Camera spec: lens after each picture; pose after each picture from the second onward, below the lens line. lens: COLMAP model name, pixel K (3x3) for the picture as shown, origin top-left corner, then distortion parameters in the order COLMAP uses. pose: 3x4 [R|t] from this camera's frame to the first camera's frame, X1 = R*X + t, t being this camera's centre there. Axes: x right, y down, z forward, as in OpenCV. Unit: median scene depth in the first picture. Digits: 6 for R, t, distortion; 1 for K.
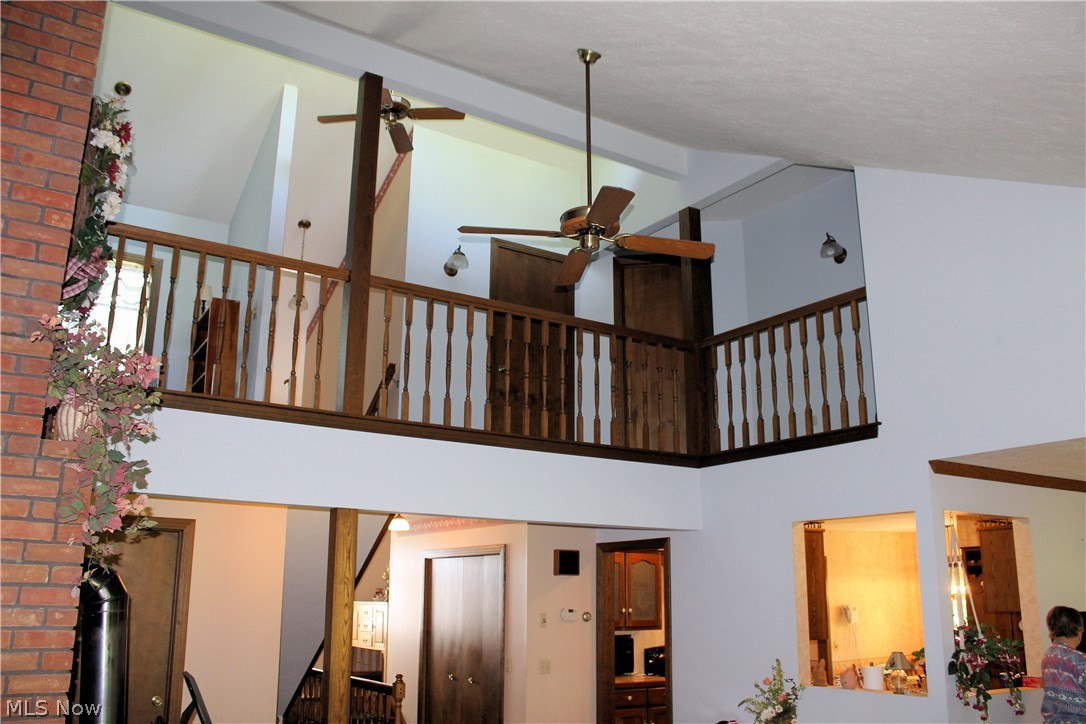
lens RADIAL K [[921.2, 0, 543.0], [0, 921.2, 364.4], [0, 0, 1]] dist [-0.165187, 0.150909]
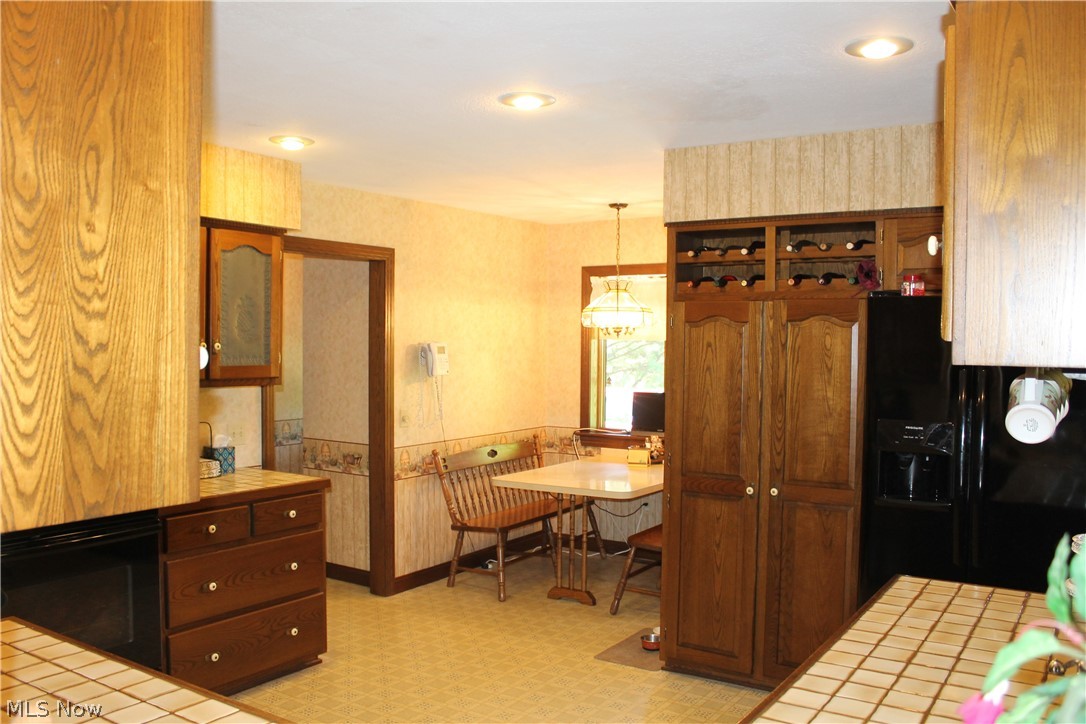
lens RADIAL K [[921.2, 0, 542.7], [0, 921.2, 363.7], [0, 0, 1]] dist [-0.165187, 0.150909]
pose [[0.919409, -0.007679, 0.393227, 0.188050], [-0.101010, 0.961663, 0.254953, 0.135051], [-0.380110, -0.274126, 0.883386, 0.493100]]
